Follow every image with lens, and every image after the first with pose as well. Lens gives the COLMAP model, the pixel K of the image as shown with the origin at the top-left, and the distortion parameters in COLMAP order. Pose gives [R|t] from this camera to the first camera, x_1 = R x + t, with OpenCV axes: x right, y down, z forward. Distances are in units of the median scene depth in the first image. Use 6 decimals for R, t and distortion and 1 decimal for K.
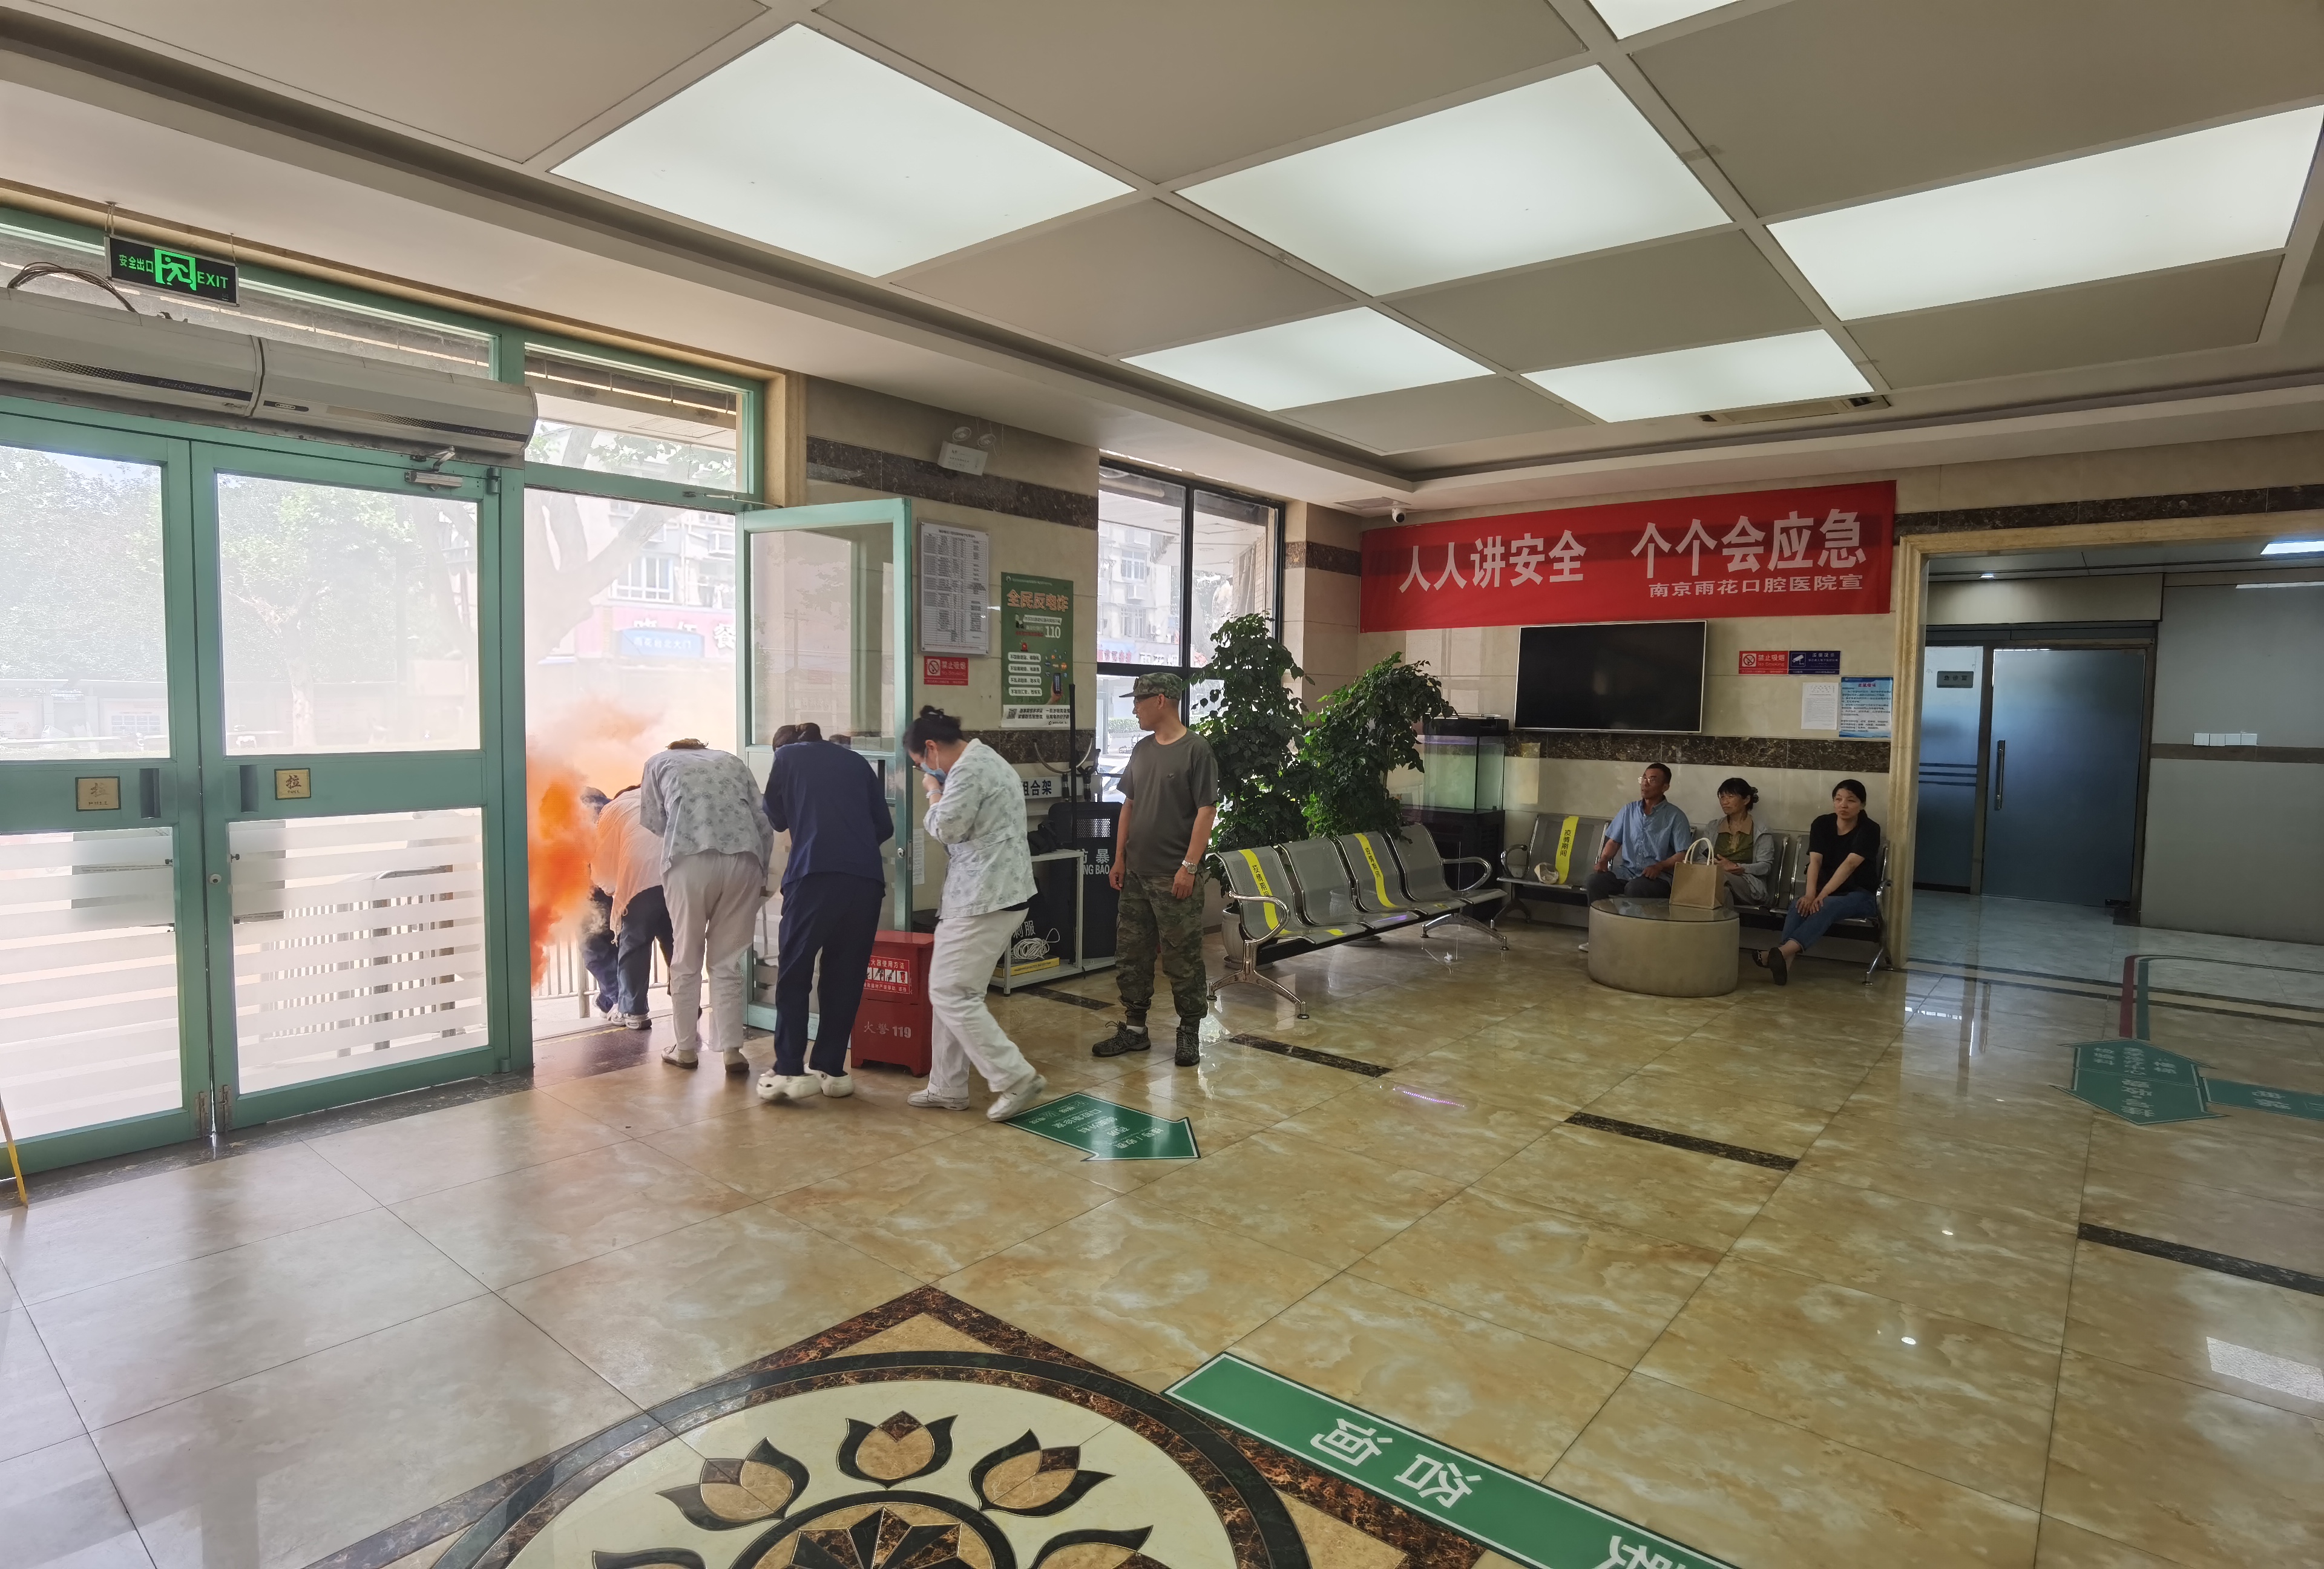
lens RADIAL K [[1226.7, 0, 1168.1], [0, 1226.7, 724.6], [0, 0, 1]] dist [-0.061707, 0.037565]
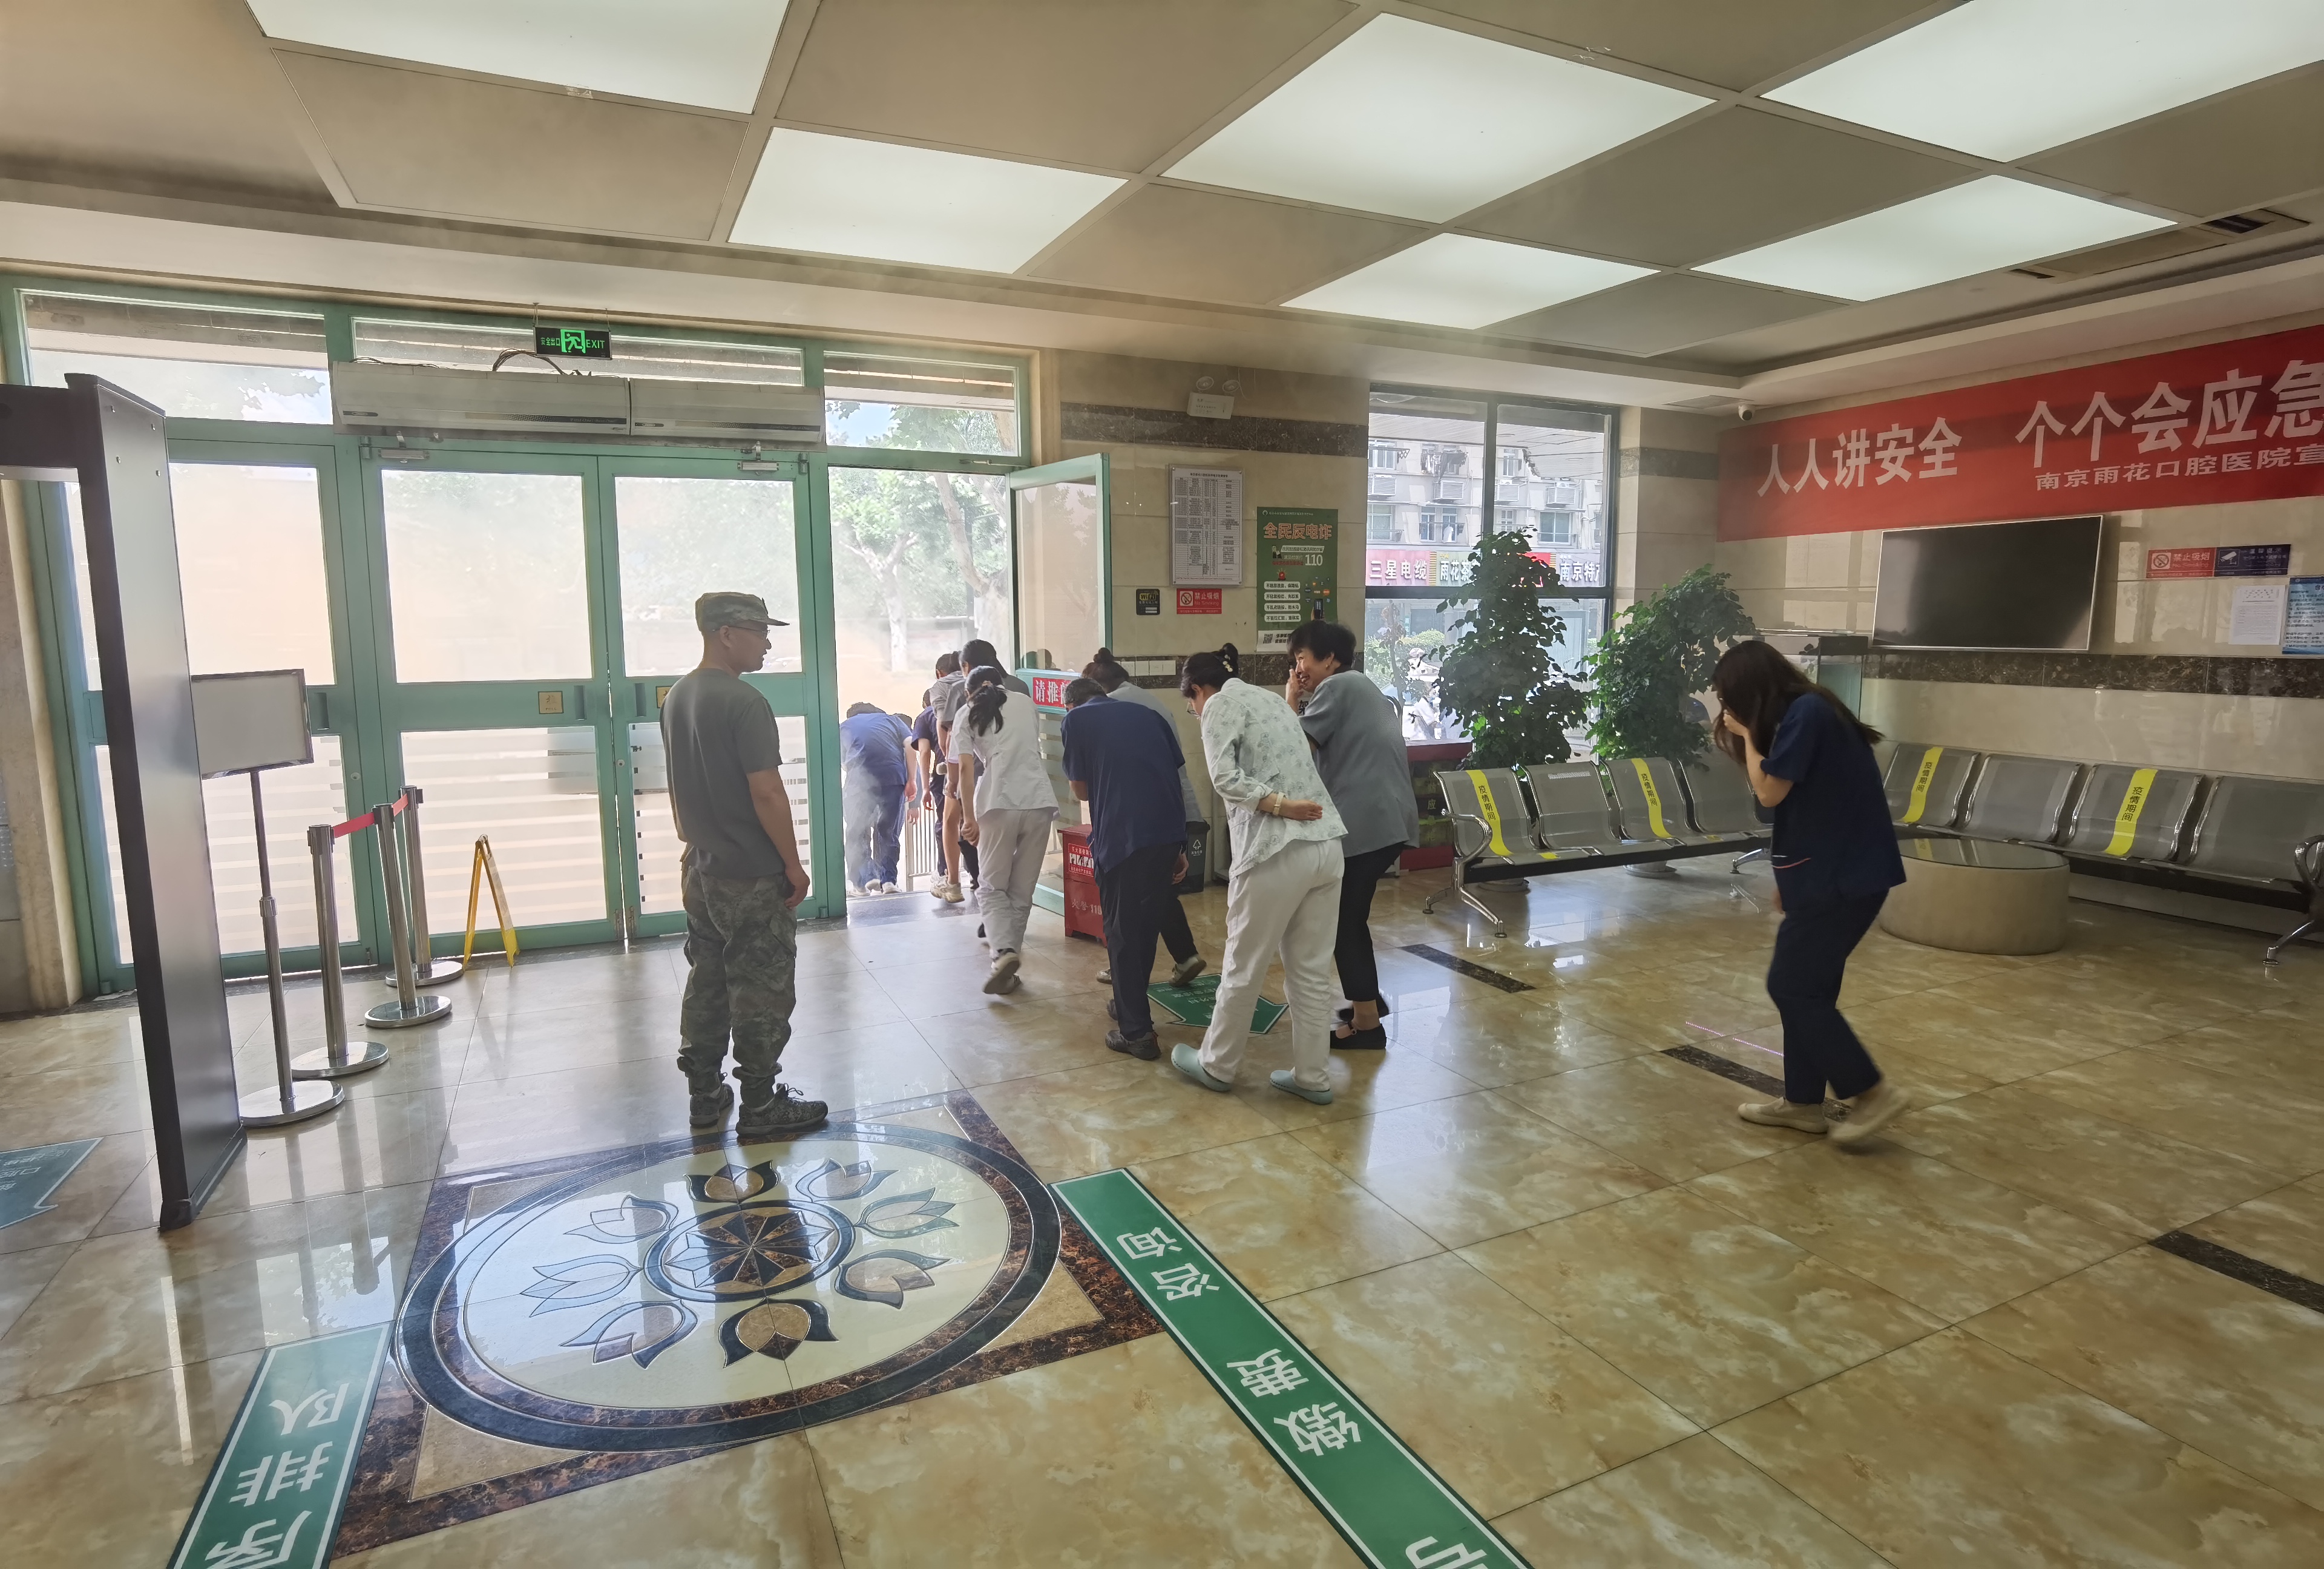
lens RADIAL K [[1226.7, 0, 1168.1], [0, 1226.7, 724.6], [0, 0, 1]] dist [-0.061707, 0.037565]
pose [[0.905510, 0.016423, -0.424008, 0.246462], [0.010247, 0.998113, 0.060544, 0.001324], [0.424202, -0.059168, 0.903633, -0.021093]]
